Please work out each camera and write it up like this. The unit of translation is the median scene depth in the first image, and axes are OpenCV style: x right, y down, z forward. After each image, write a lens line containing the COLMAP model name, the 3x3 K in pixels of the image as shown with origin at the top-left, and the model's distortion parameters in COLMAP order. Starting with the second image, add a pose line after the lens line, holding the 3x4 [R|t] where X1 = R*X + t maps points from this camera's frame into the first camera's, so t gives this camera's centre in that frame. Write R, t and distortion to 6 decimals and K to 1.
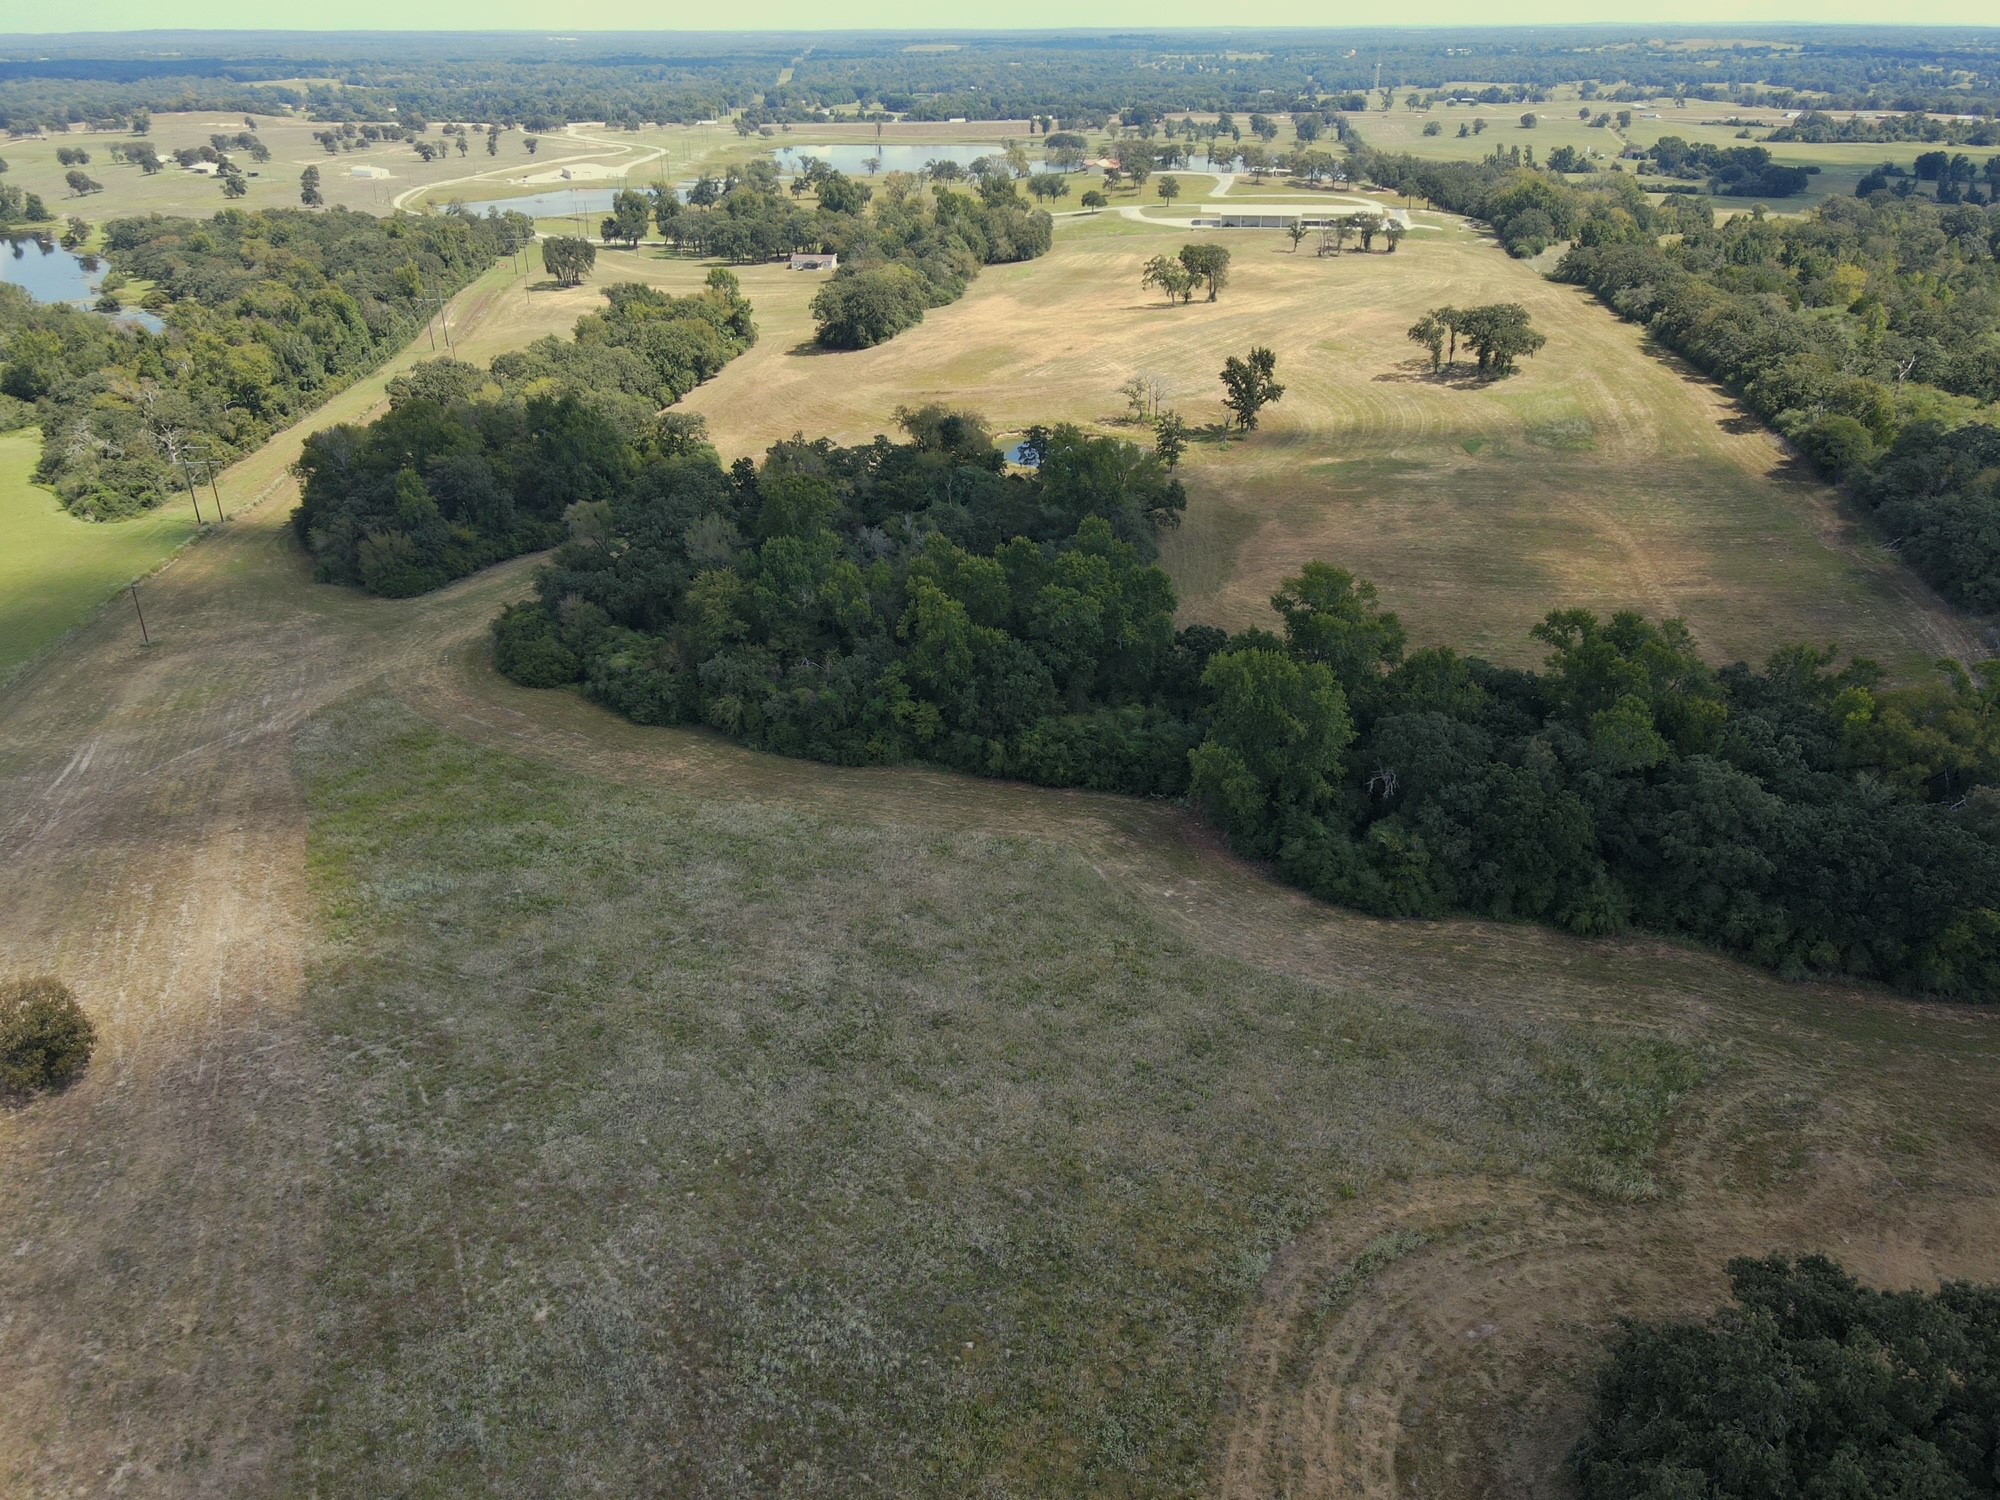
lens RADIAL K [[1465.1, 0, 998.5], [0, 1465.1, 751.6], [0, 0, 1]] dist [0.016276, -0.003295]
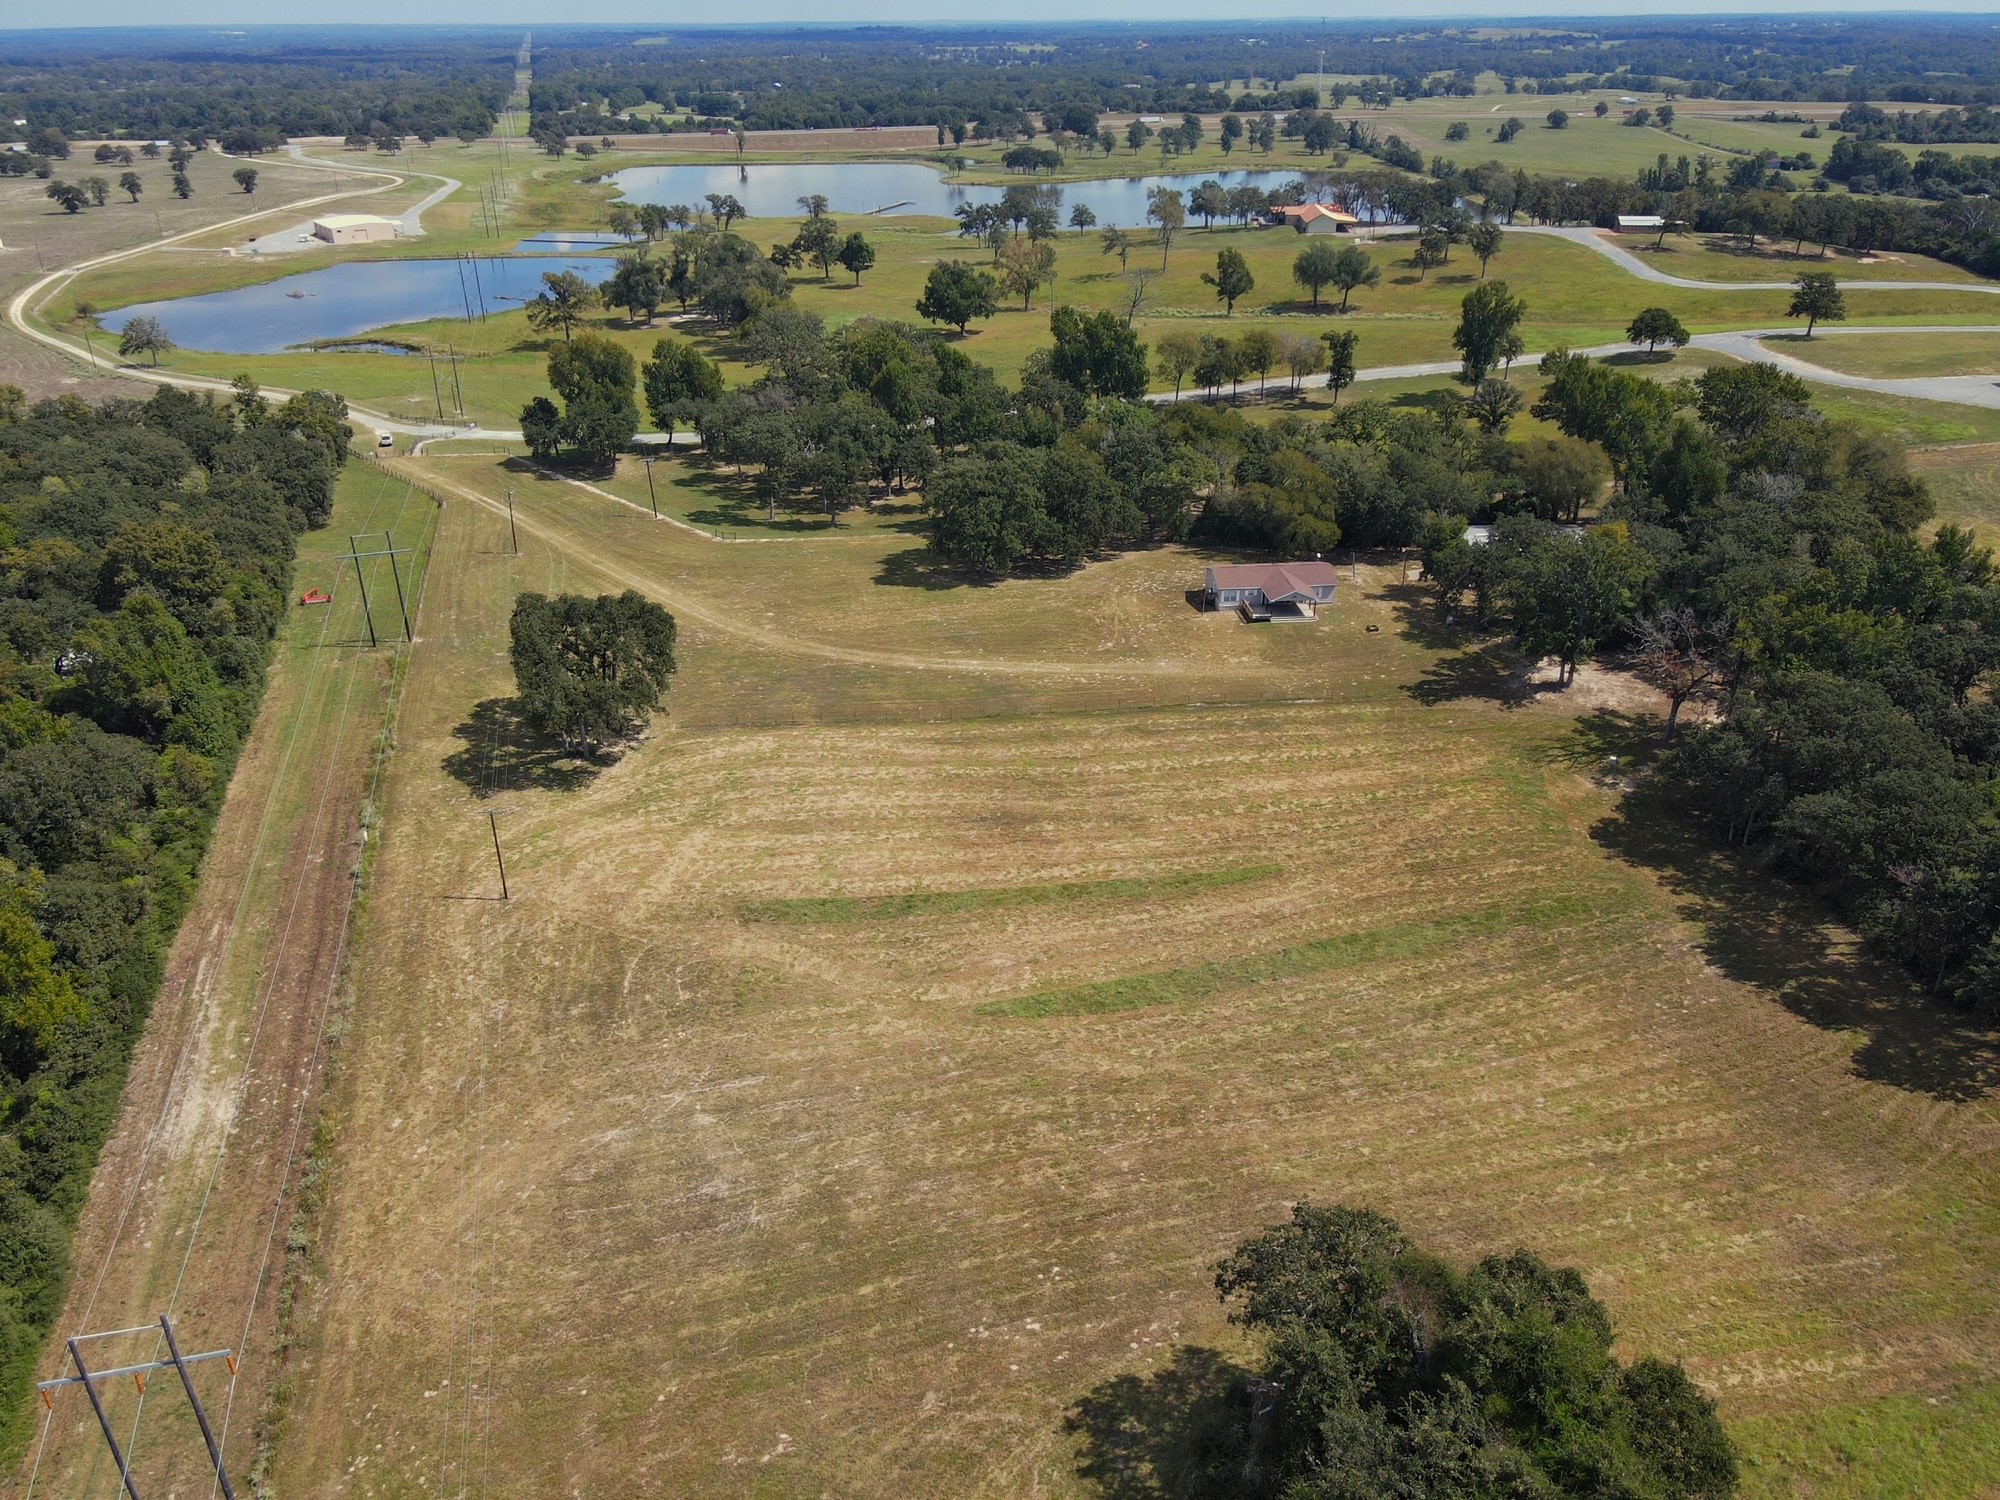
lens RADIAL K [[1465.1, 0, 997.3], [0, 1465.1, 752.6], [0, 0, 1]] dist [0.016276, -0.003295]
pose [[0.983851, -0.081826, 0.159188, -0.171070], [0.081272, 0.996642, 0.009998, -0.206560], [-0.159472, 0.003101, 0.987198, 0.452627]]
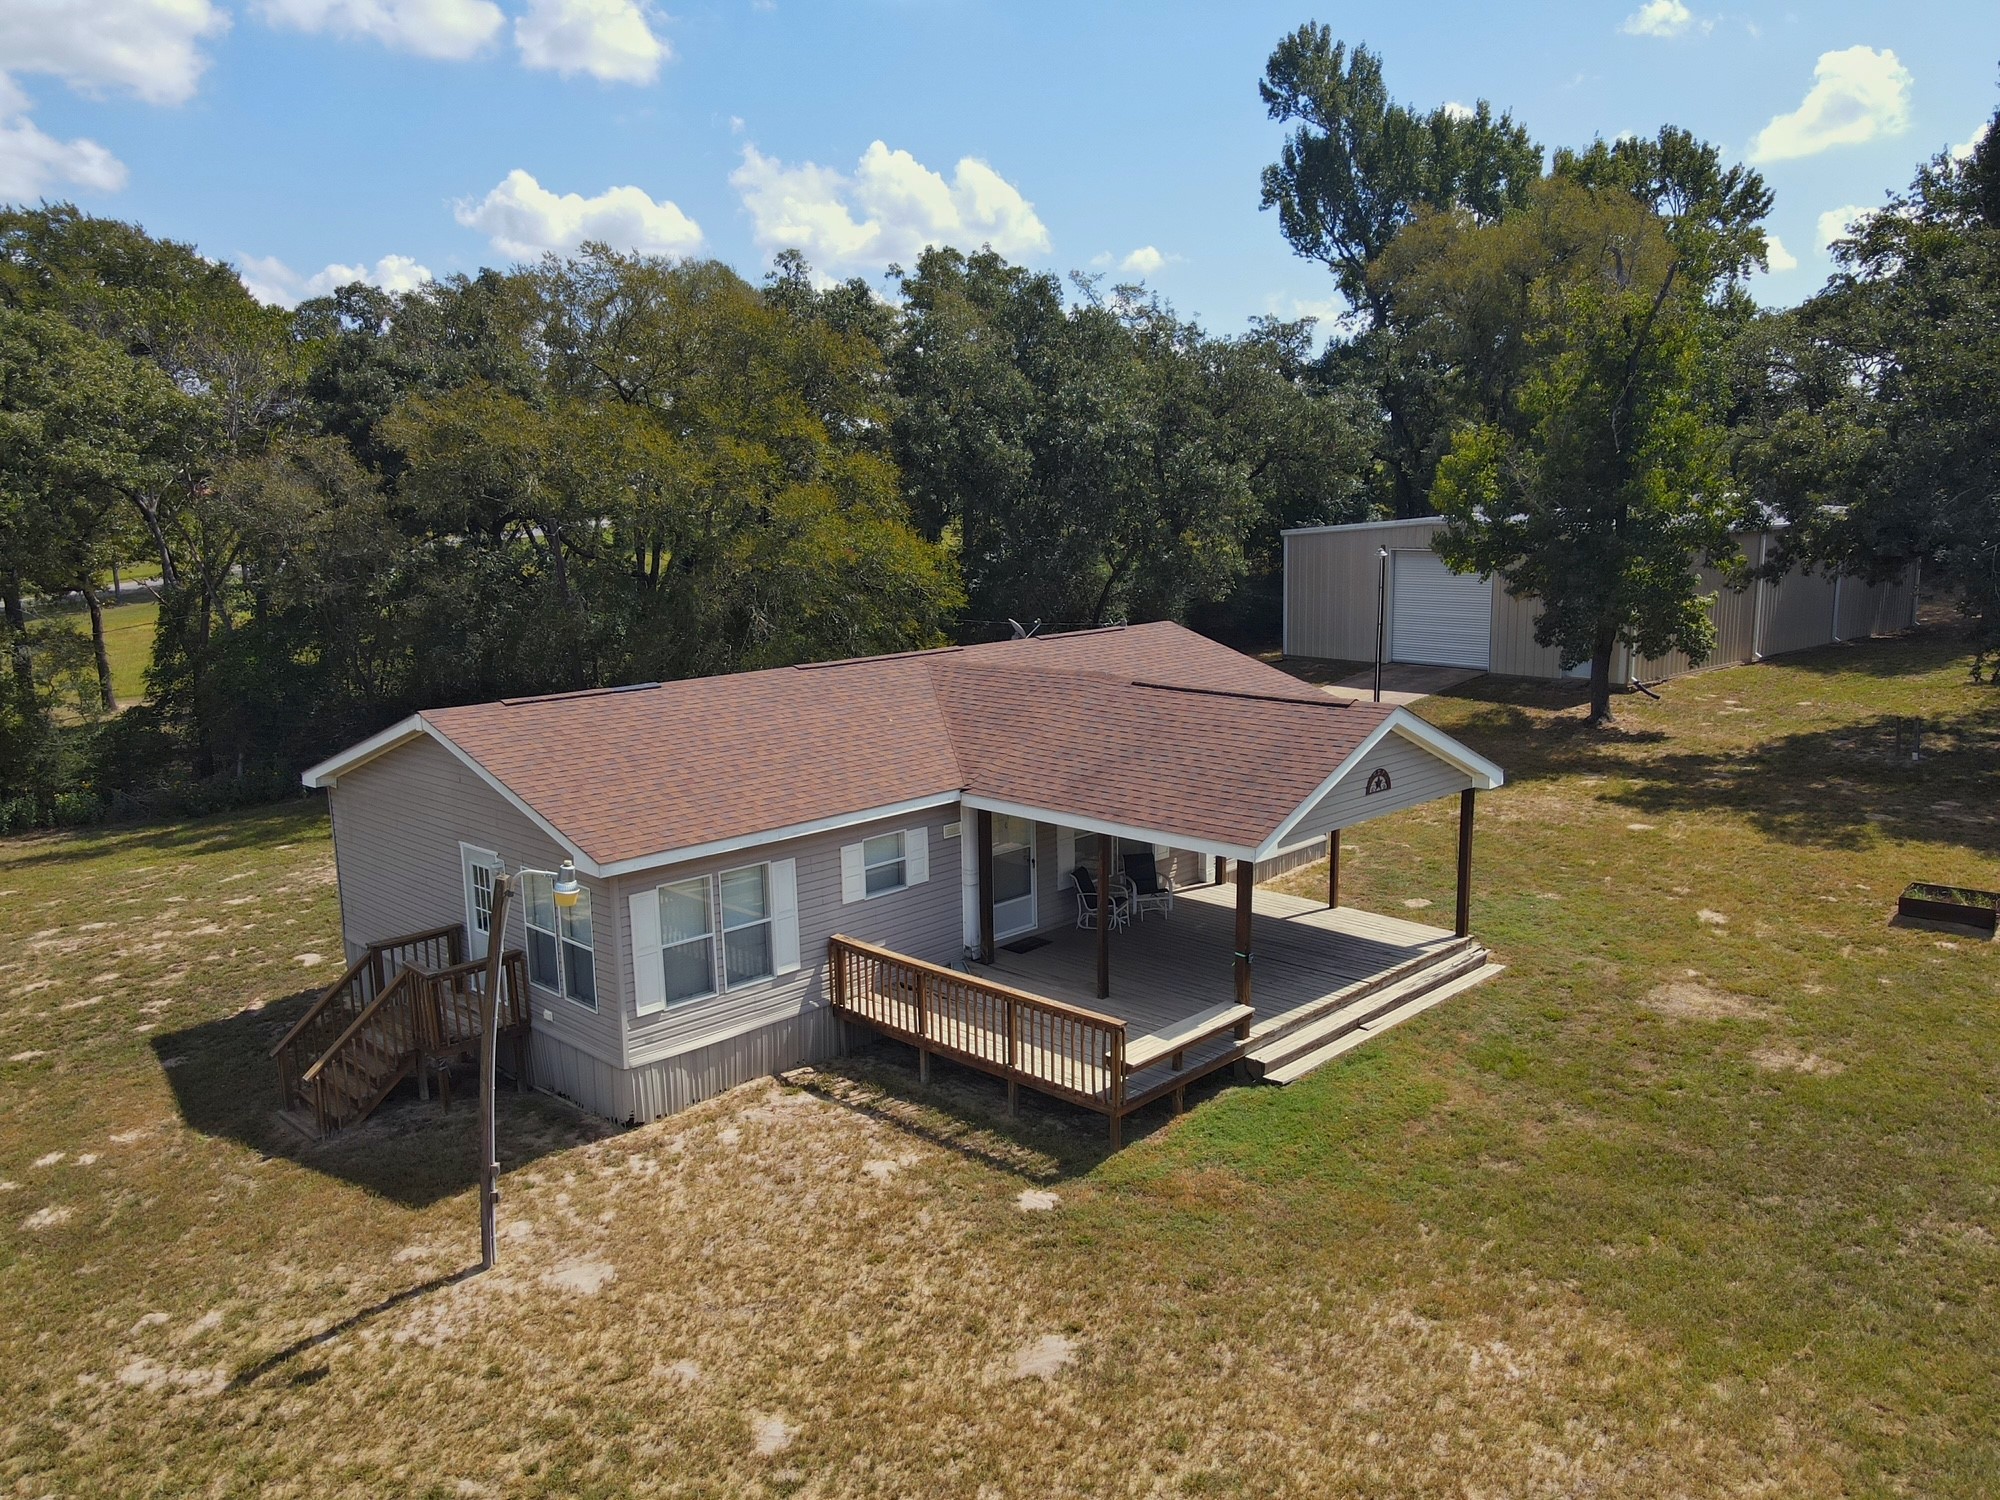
lens RADIAL K [[1465.1, 0, 1003.2], [0, 1465.1, 747.6], [0, 0, 1]] dist [0.016276, -0.003295]
pose [[0.629919, -0.139513, 0.764028, -0.108440], [0.363636, 0.922226, -0.131406, -0.224375], [-0.686273, 0.360603, 0.631660, 0.661782]]
